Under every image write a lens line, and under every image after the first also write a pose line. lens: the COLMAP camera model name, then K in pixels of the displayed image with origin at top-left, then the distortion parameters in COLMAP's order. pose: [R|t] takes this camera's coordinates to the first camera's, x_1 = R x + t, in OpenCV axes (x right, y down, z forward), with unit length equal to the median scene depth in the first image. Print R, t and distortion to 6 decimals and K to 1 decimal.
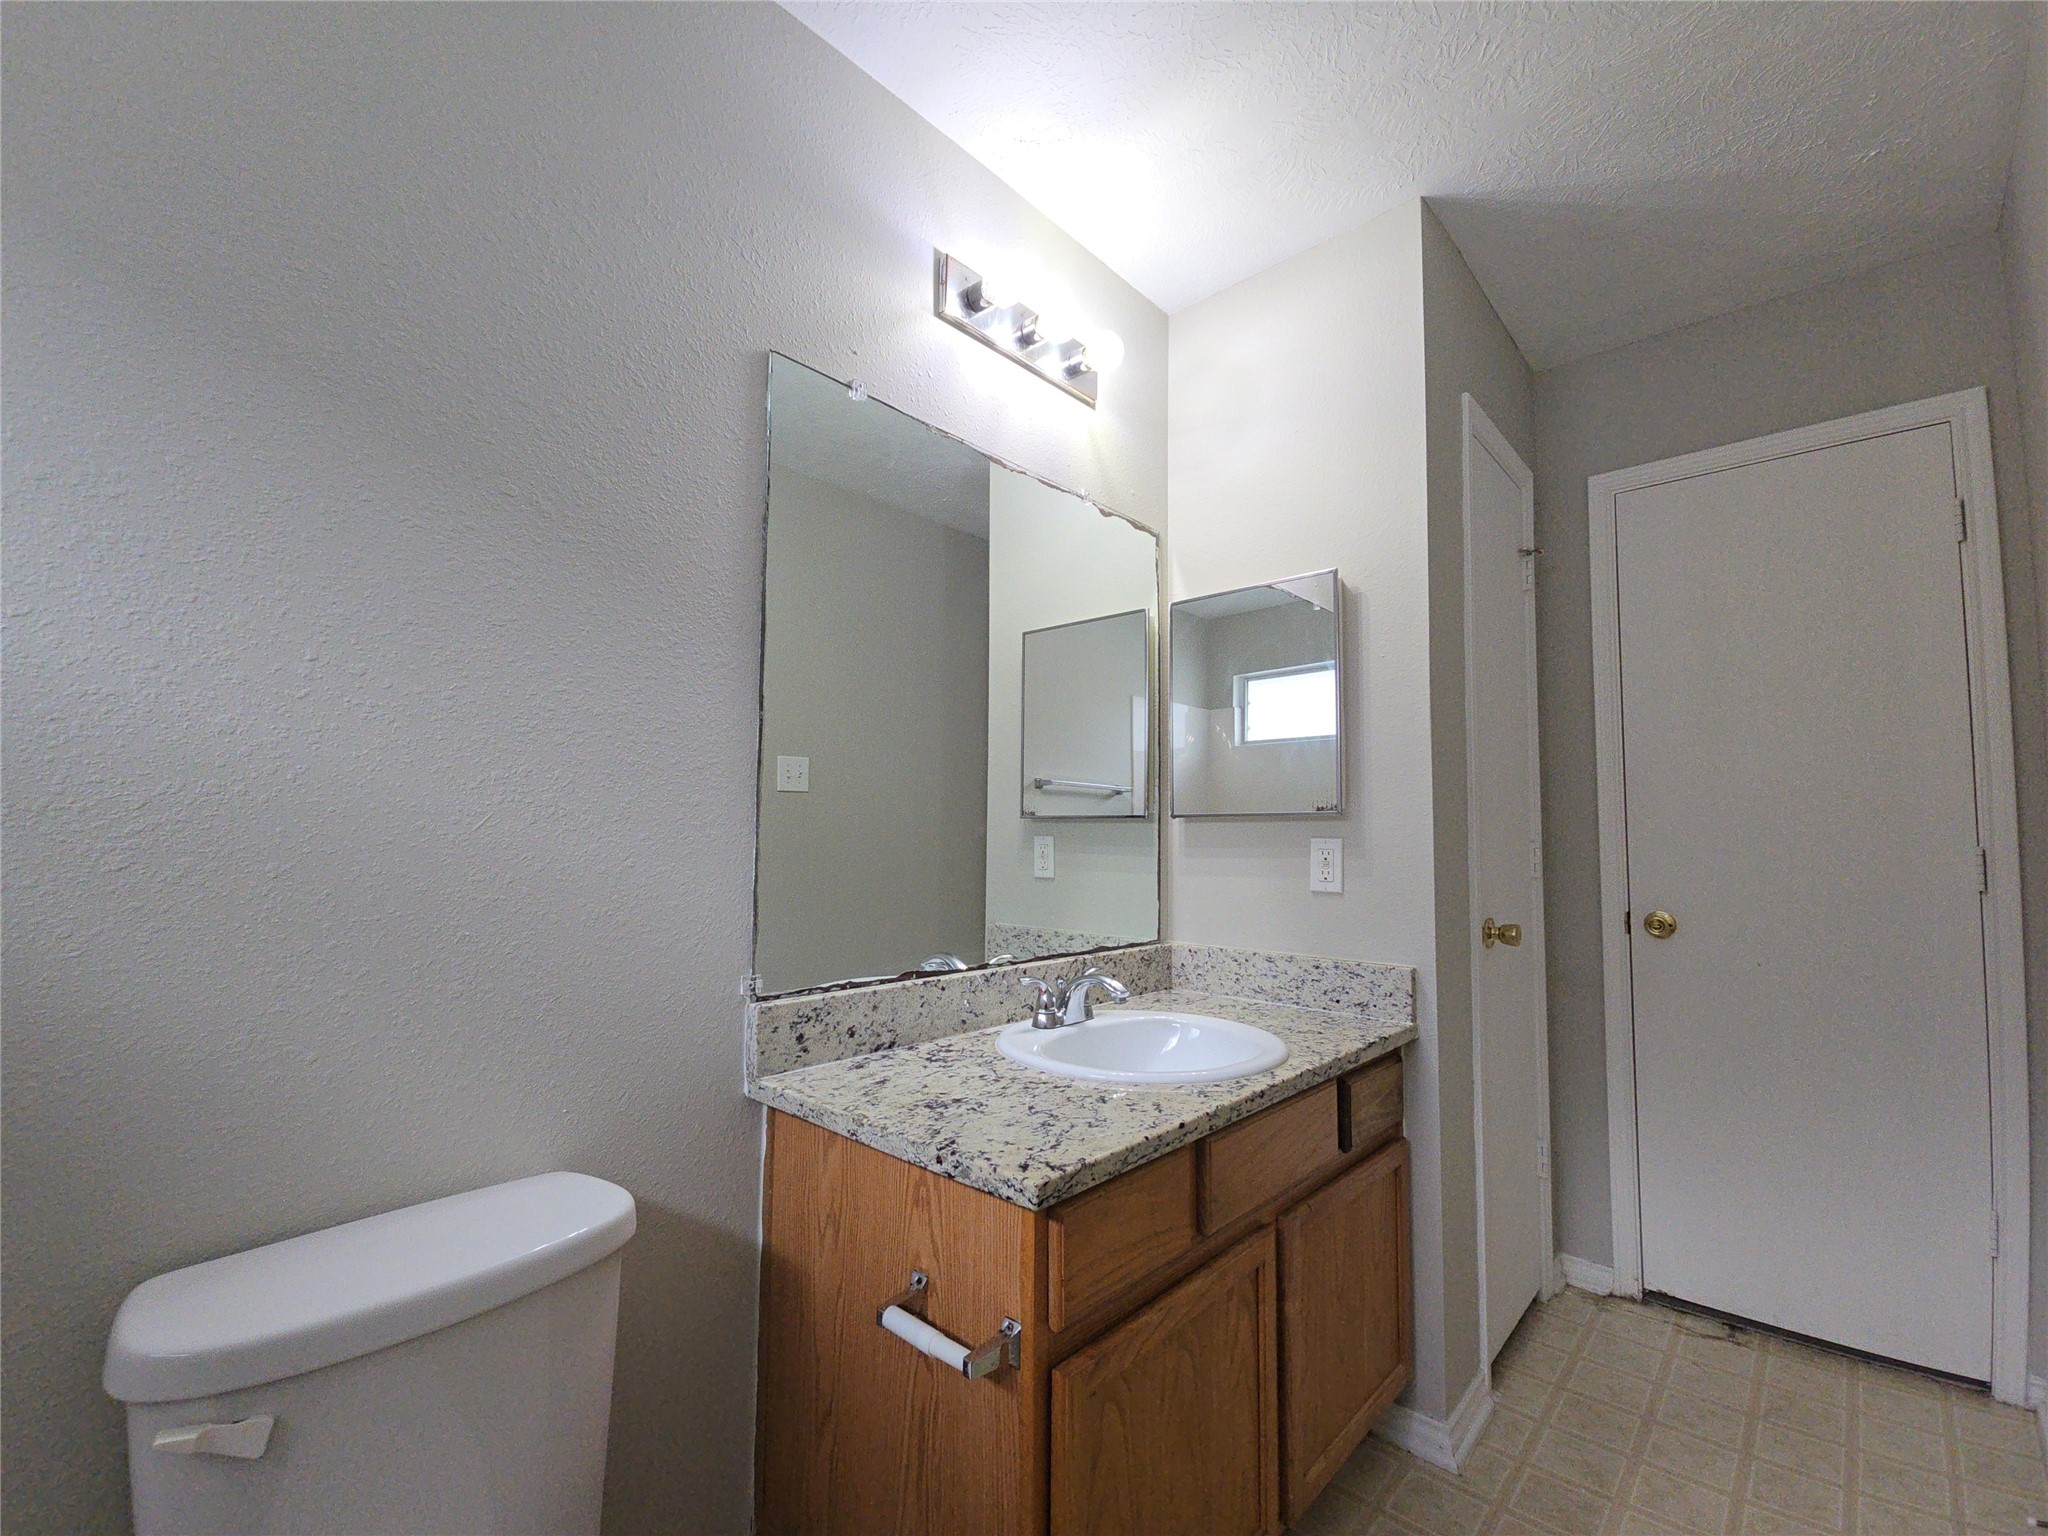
lens RADIAL K [[934.2, 0, 1021.3], [0, 934.2, 782.3], [0, 0, 1]] dist [0.005855, -0.003706]
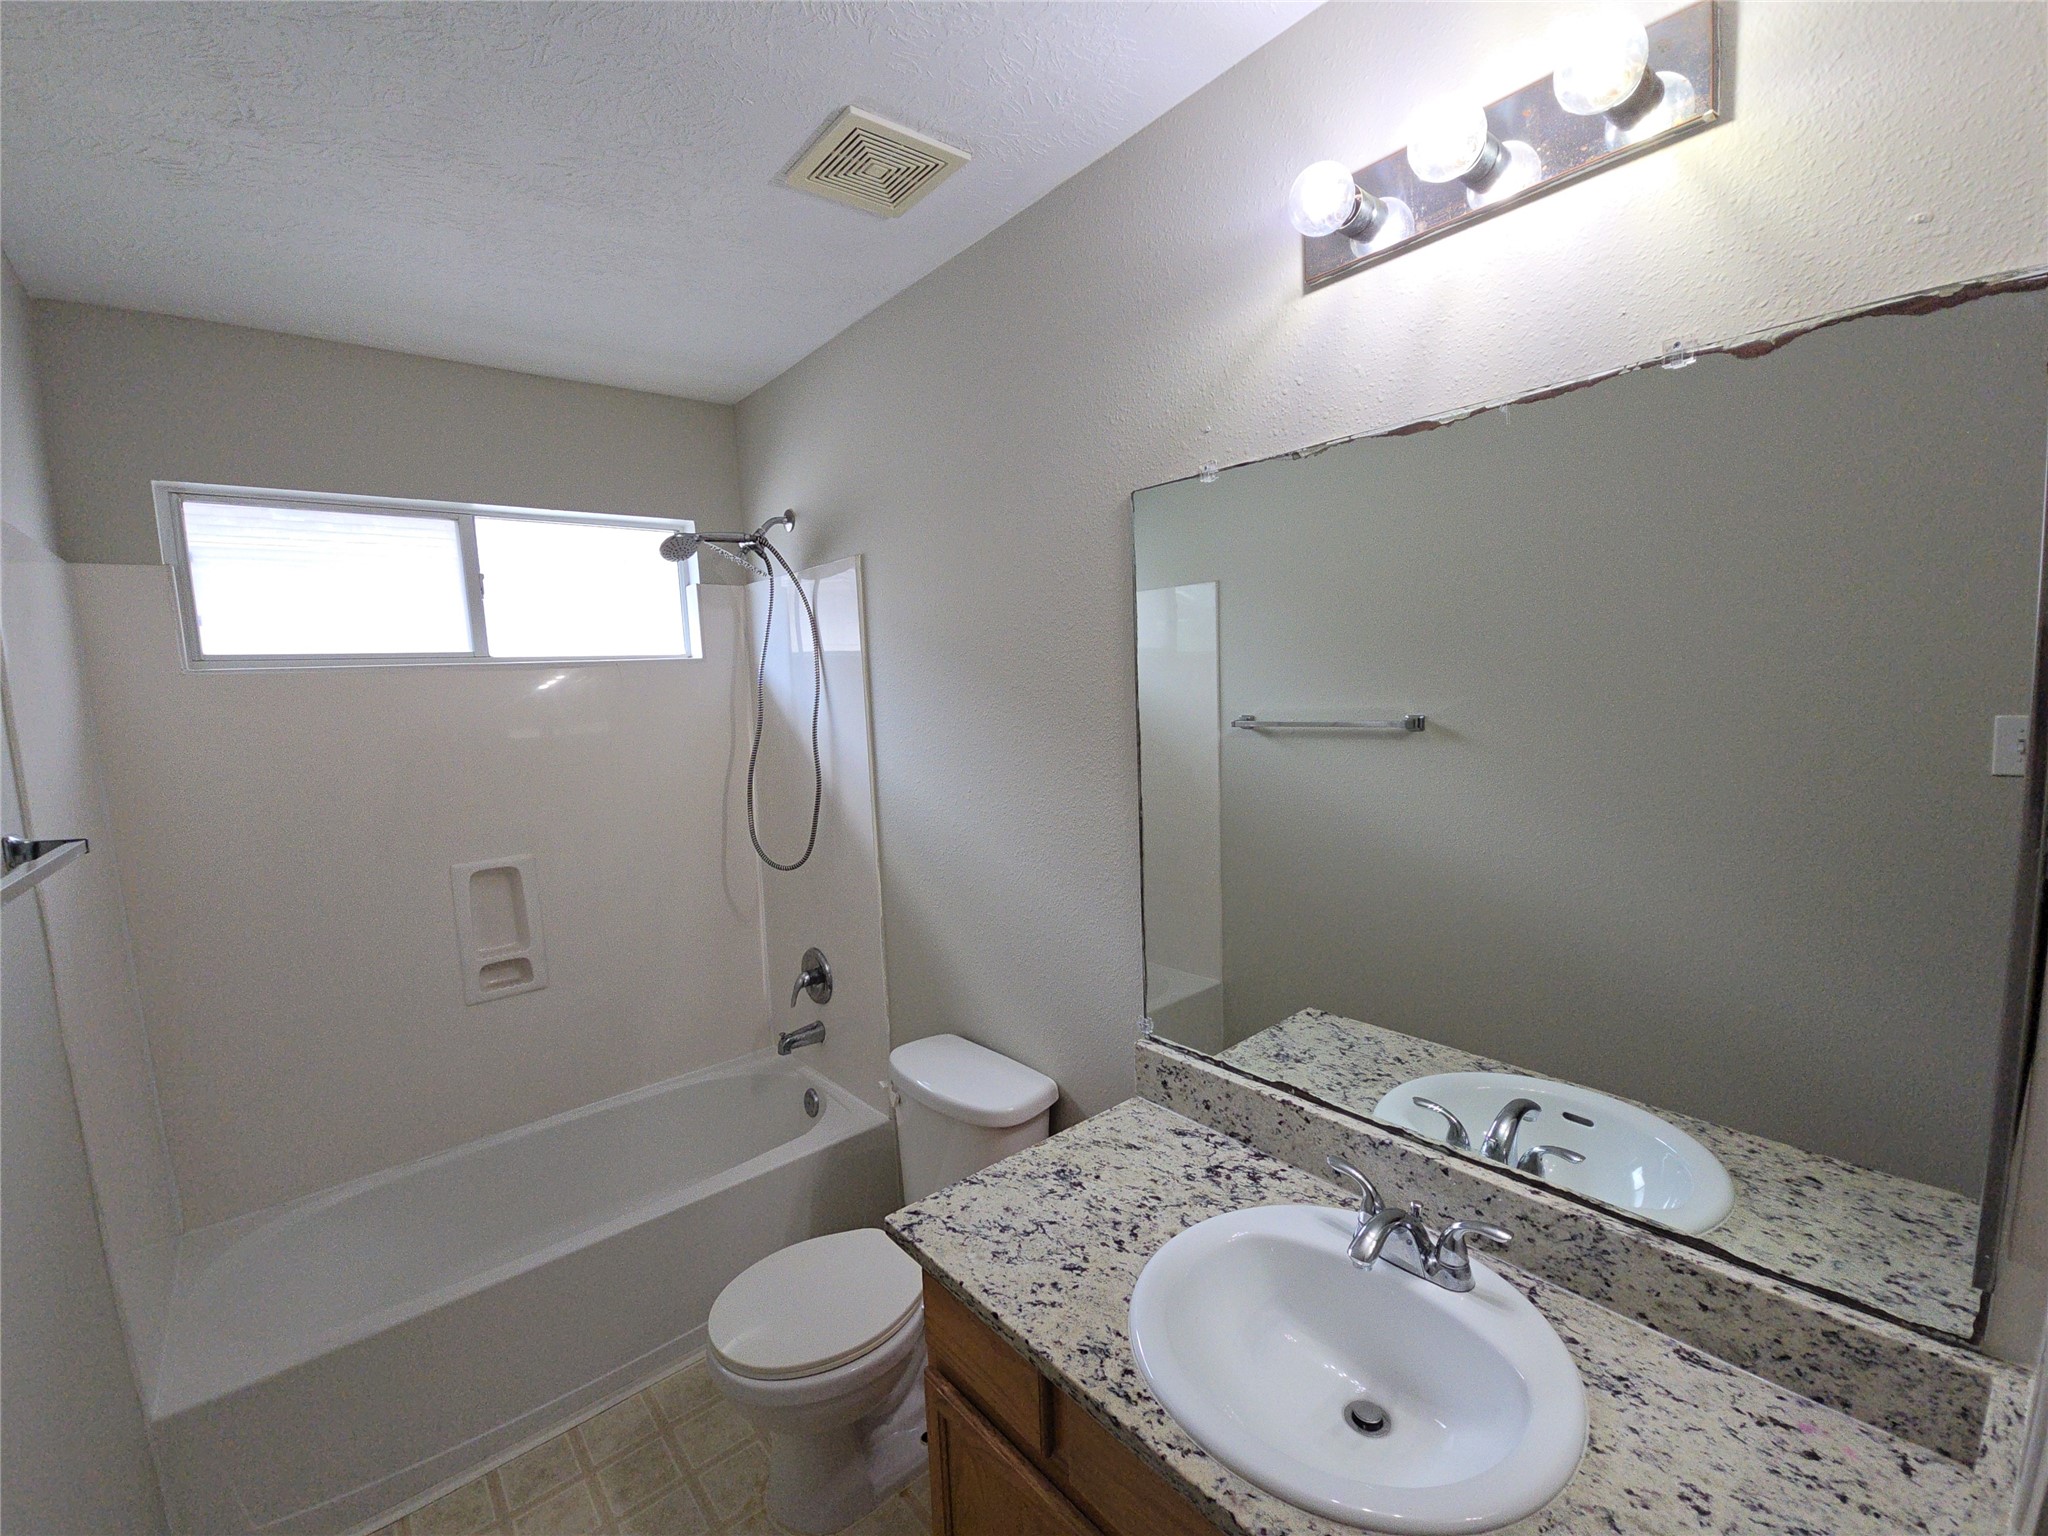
lens RADIAL K [[921.8, 0, 1025.8], [0, 921.8, 782.0], [0, 0, 1]] dist [0.027189, -0.020042]
pose [[-0.175442, 0.120543, -0.977082, 0.906590], [0.110972, 0.988572, 0.102035, -0.250247], [0.978215, -0.090527, -0.186814, 1.079248]]
